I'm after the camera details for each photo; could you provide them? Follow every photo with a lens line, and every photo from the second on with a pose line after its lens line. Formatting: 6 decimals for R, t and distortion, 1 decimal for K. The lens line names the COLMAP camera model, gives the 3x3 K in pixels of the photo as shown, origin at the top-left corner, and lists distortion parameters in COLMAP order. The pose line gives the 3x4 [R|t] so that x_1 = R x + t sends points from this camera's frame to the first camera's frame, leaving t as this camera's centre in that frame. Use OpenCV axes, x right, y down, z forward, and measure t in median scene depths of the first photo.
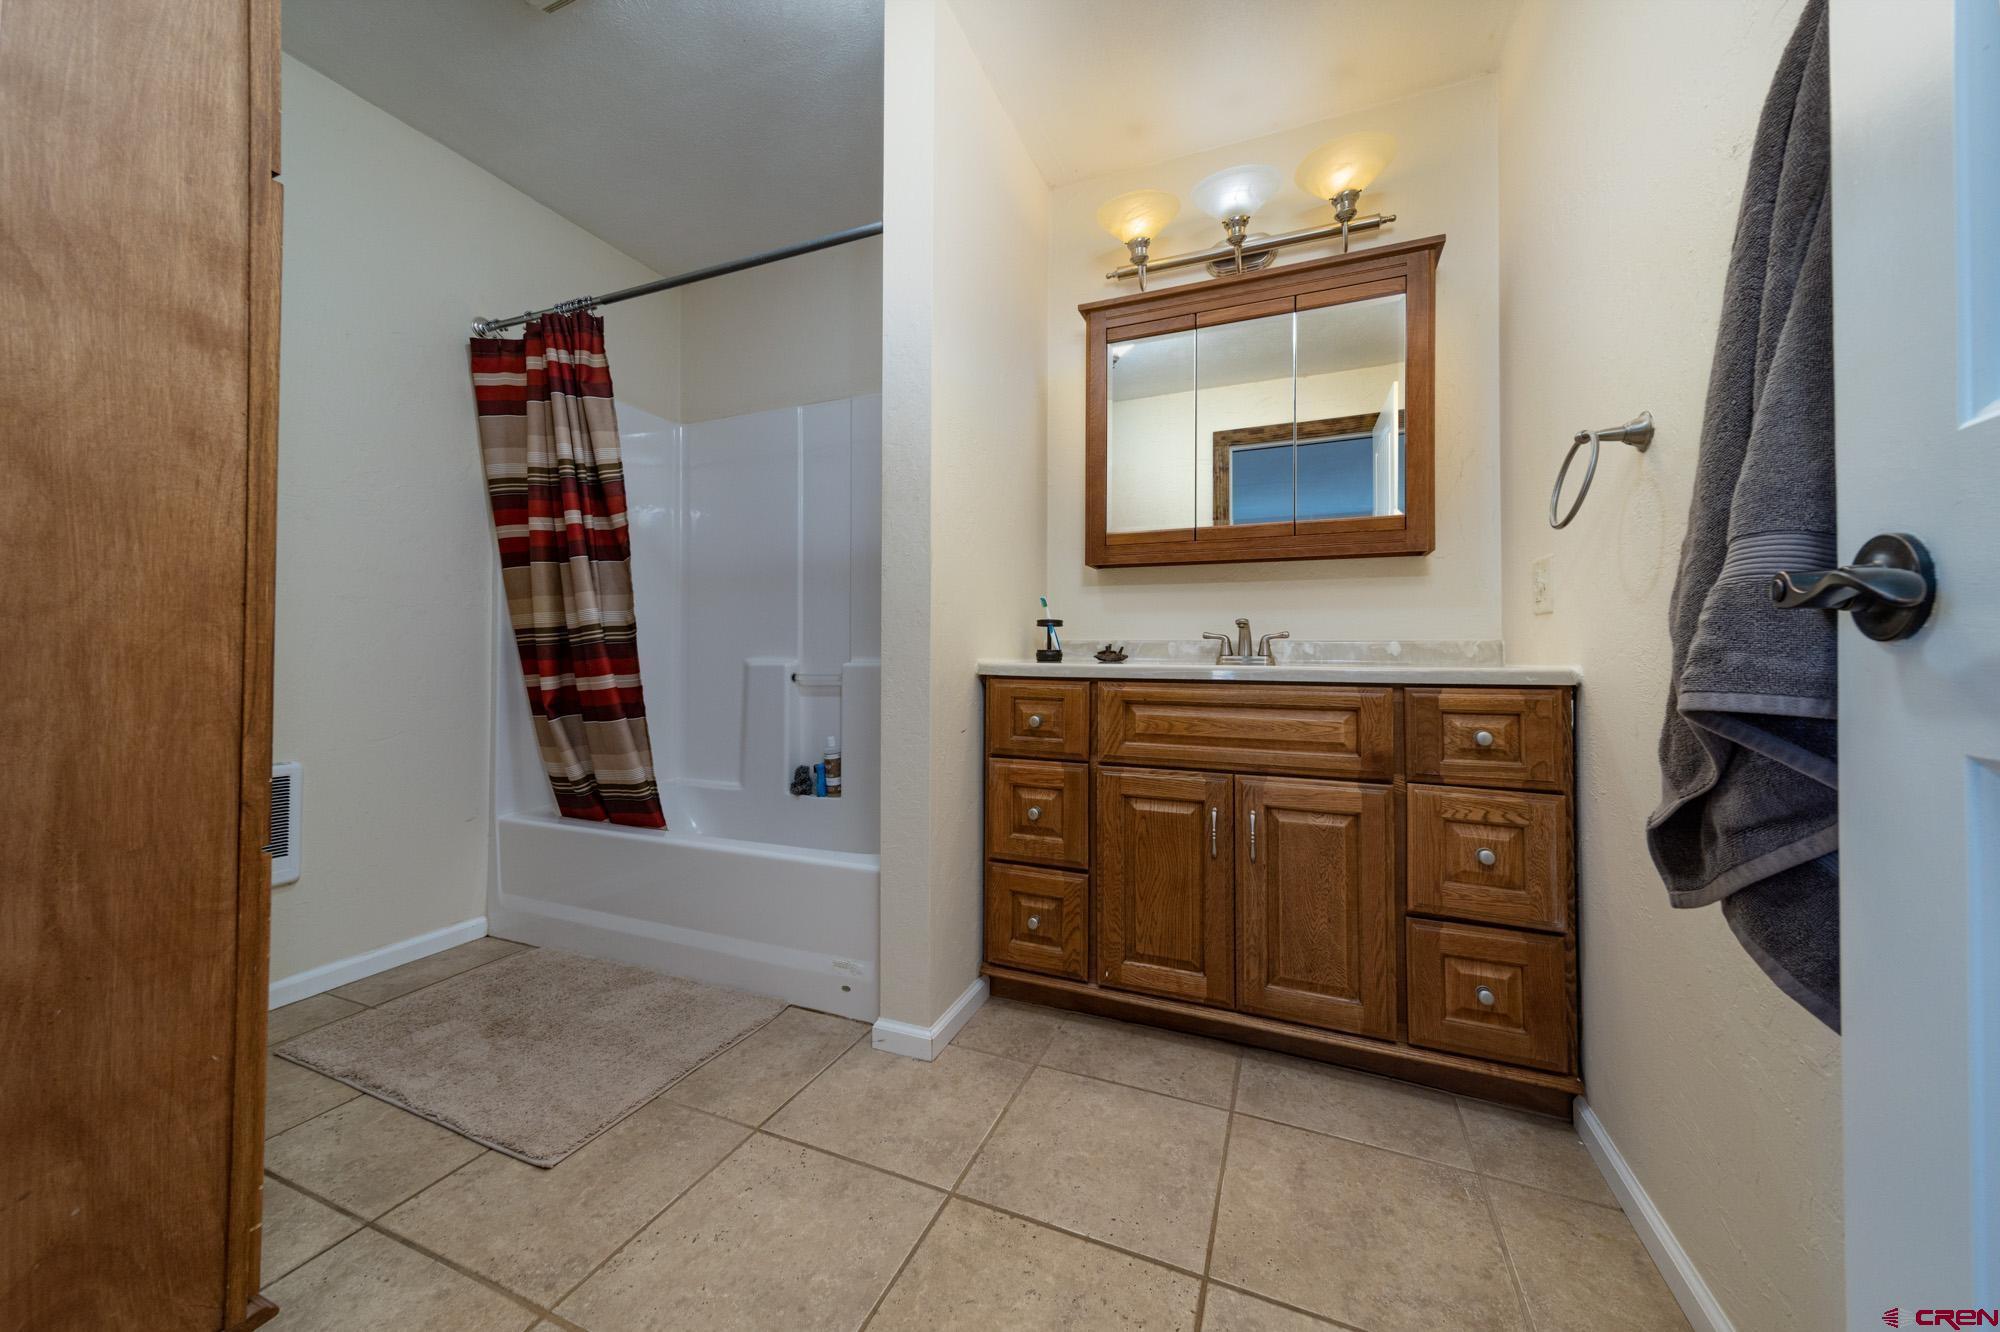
lens RADIAL K [[720.9, 0, 1000.7], [0, 720.9, 651.1], [0, 0, 1]] dist [-0.000917, -0.000073]
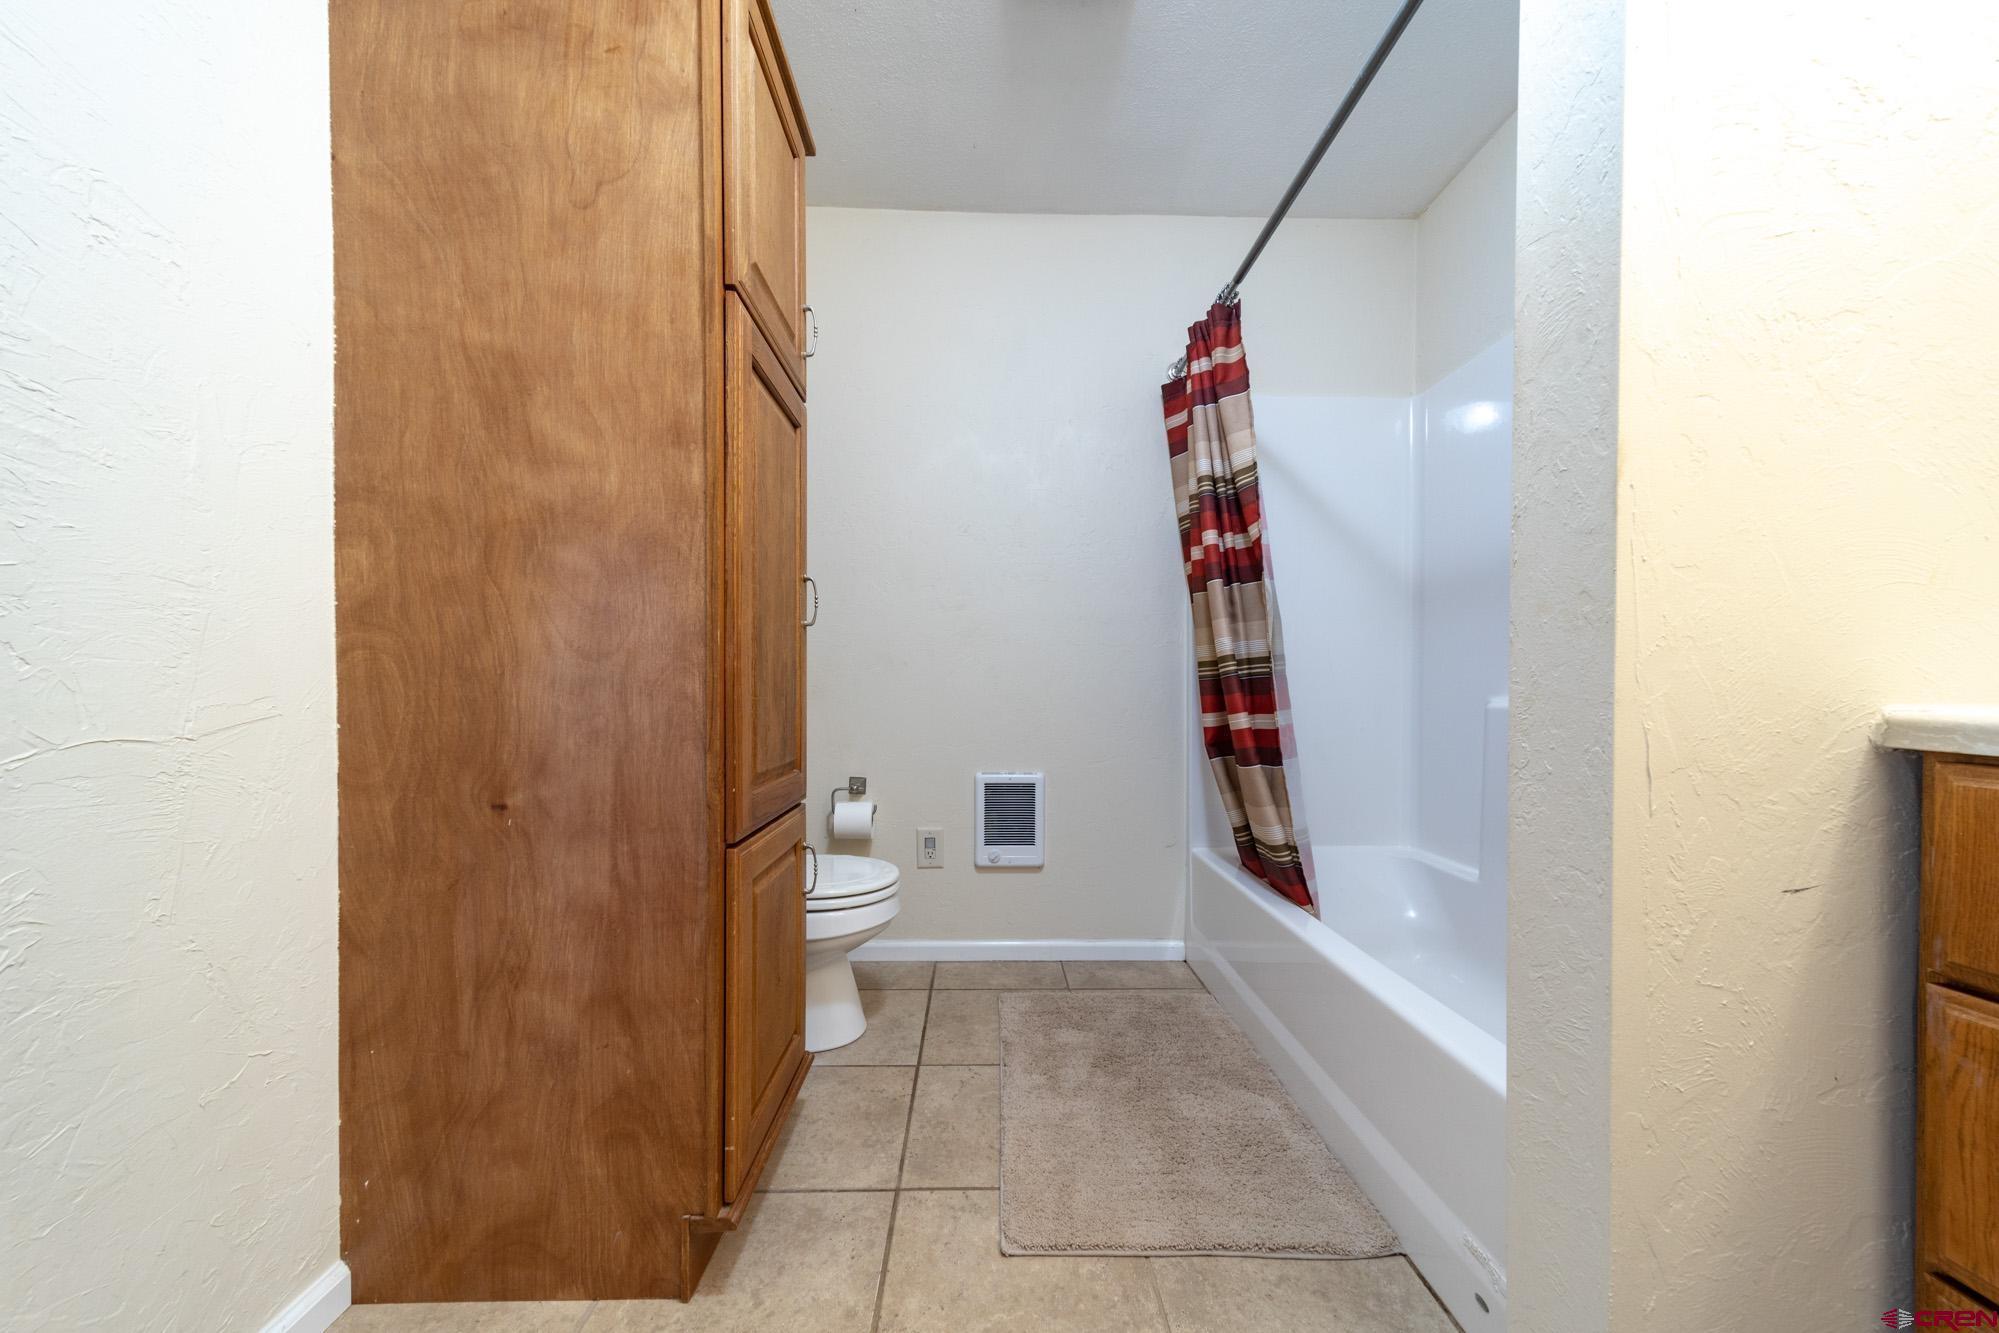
lens RADIAL K [[697.3, 0, 993.2], [0, 697.3, 694.8], [0, 0, 1]] dist [0.003215, 0.000310]
pose [[0.404266, 0.011303, -0.914572, 0.102250], [-0.001850, 0.999932, 0.011540, 0.001679], [0.914640, -0.002973, 0.404259, 0.394125]]
